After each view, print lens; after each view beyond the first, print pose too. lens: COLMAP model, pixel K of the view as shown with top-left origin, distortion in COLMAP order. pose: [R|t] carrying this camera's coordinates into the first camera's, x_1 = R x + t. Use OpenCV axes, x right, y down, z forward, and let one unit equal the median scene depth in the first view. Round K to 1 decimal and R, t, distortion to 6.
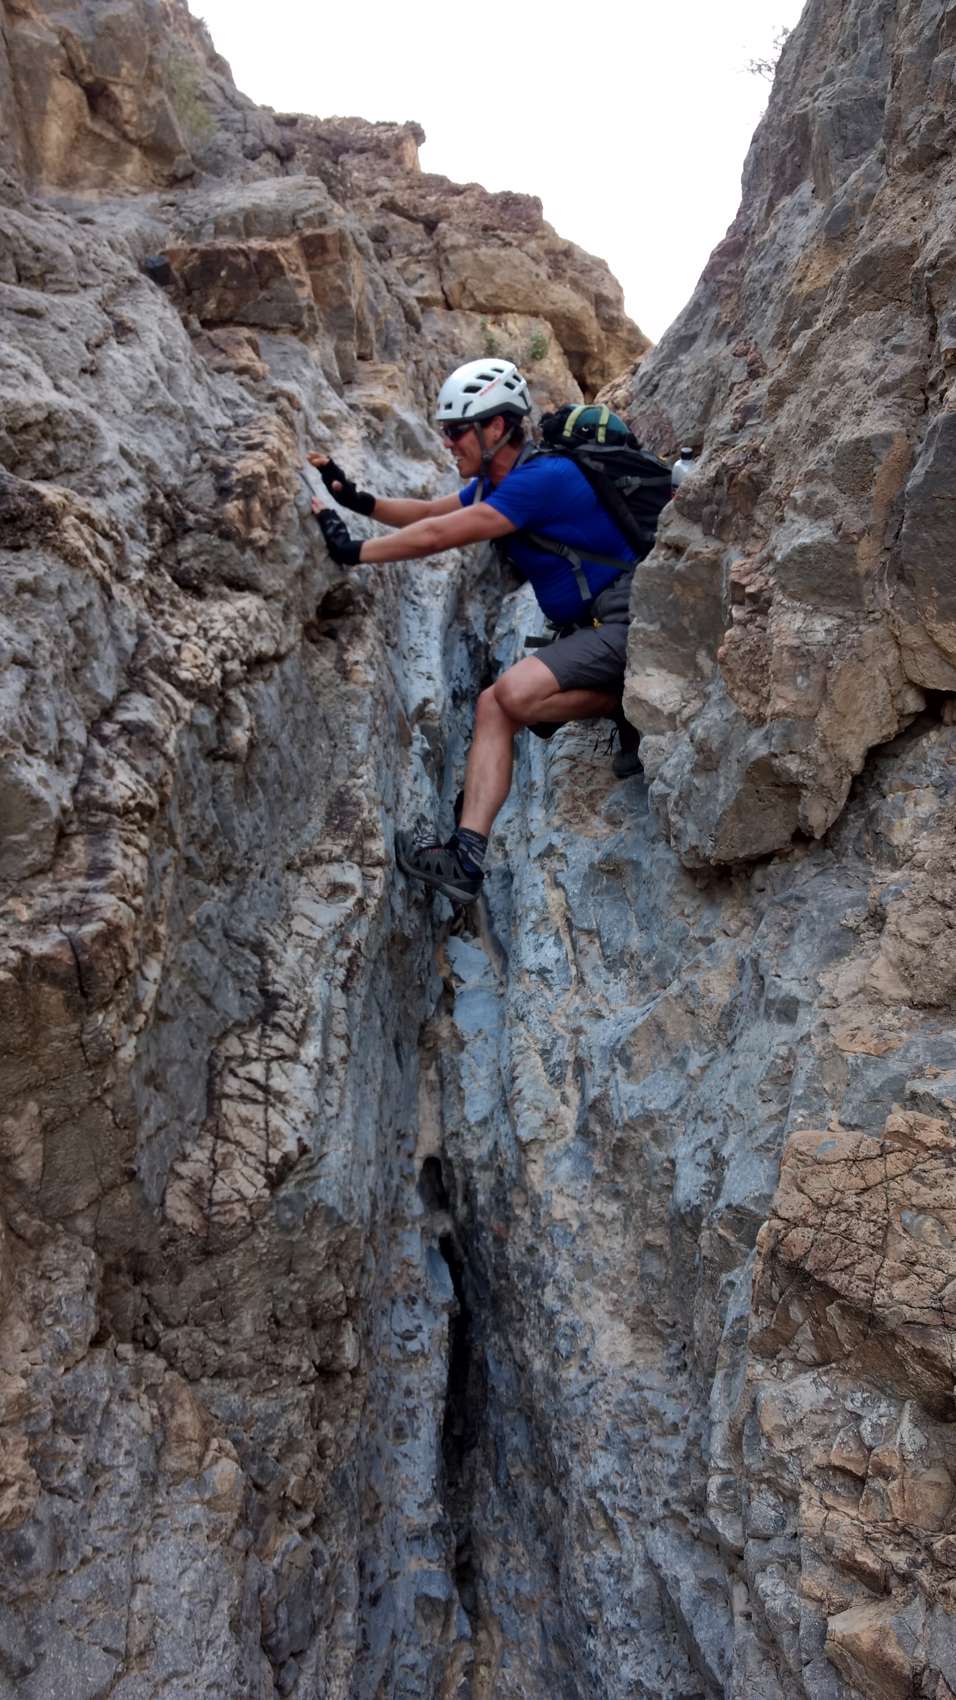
lens RADIAL K [[1360.8, 0, 479.1], [0, 1360.8, 869.5], [0, 0, 1]] dist [-0.051817, 0.130488]
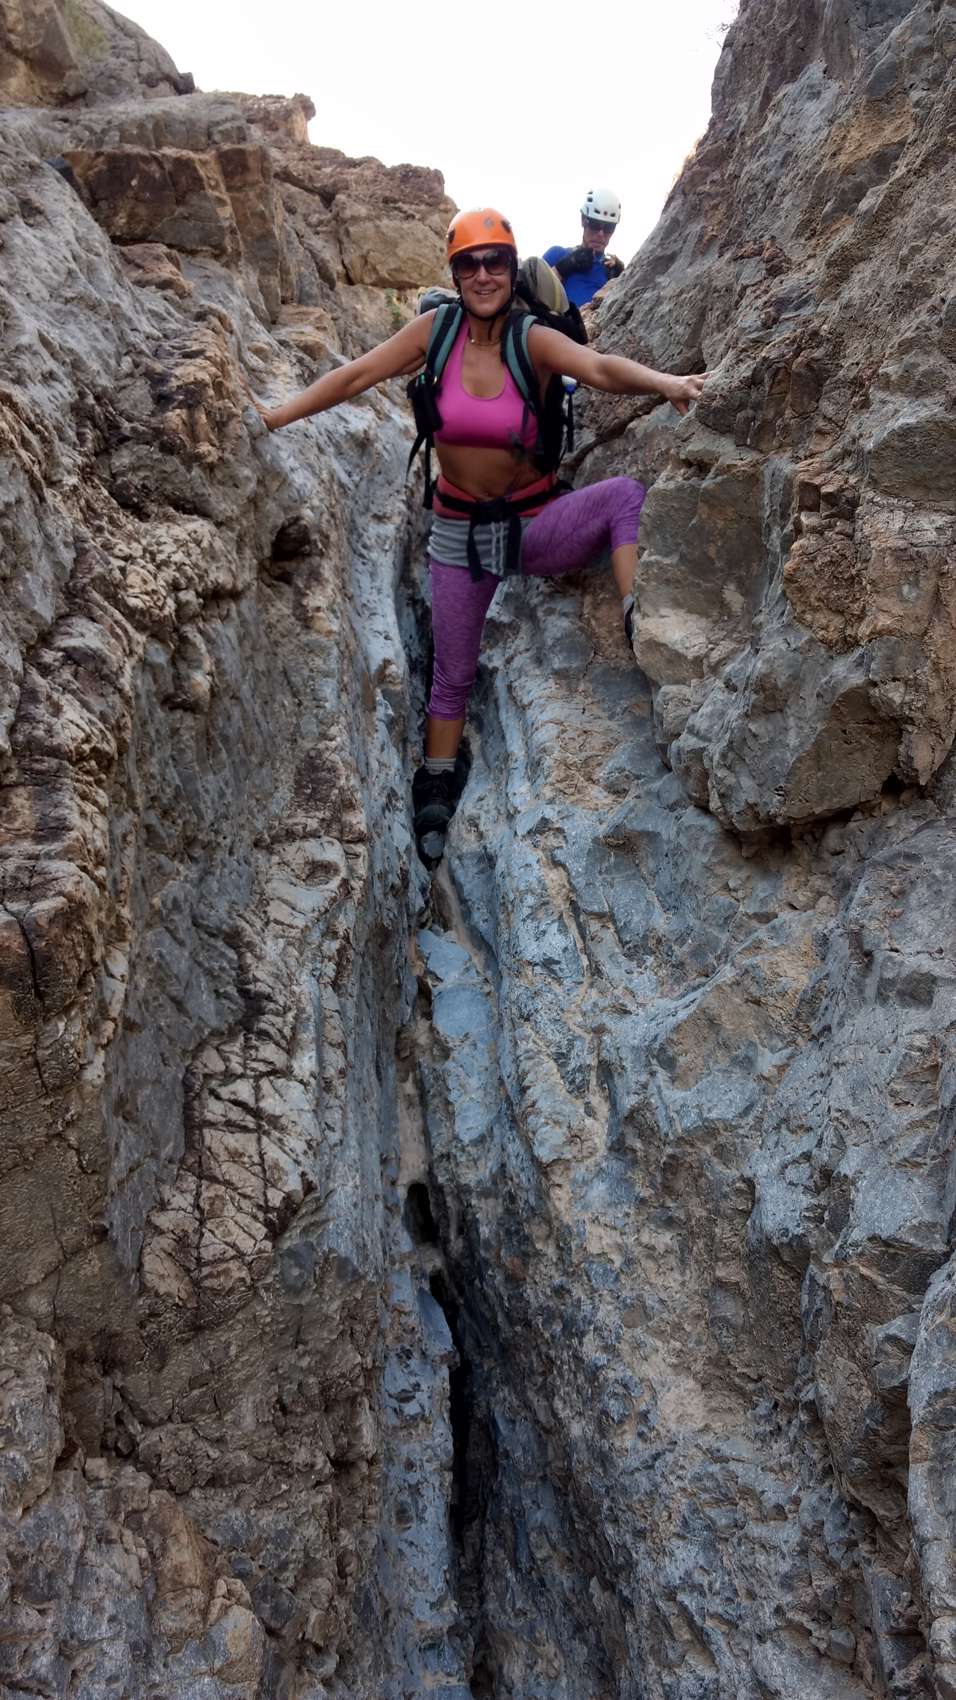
lens RADIAL K [[1360.8, 0, 479.1], [0, 1360.8, 869.5], [0, 0, 1]] dist [-0.051817, 0.130488]
pose [[0.996174, -0.023875, 0.084068, -0.078598], [0.024527, 0.999676, -0.006733, 0.024029], [-0.083880, 0.008769, 0.996437, 0.169633]]
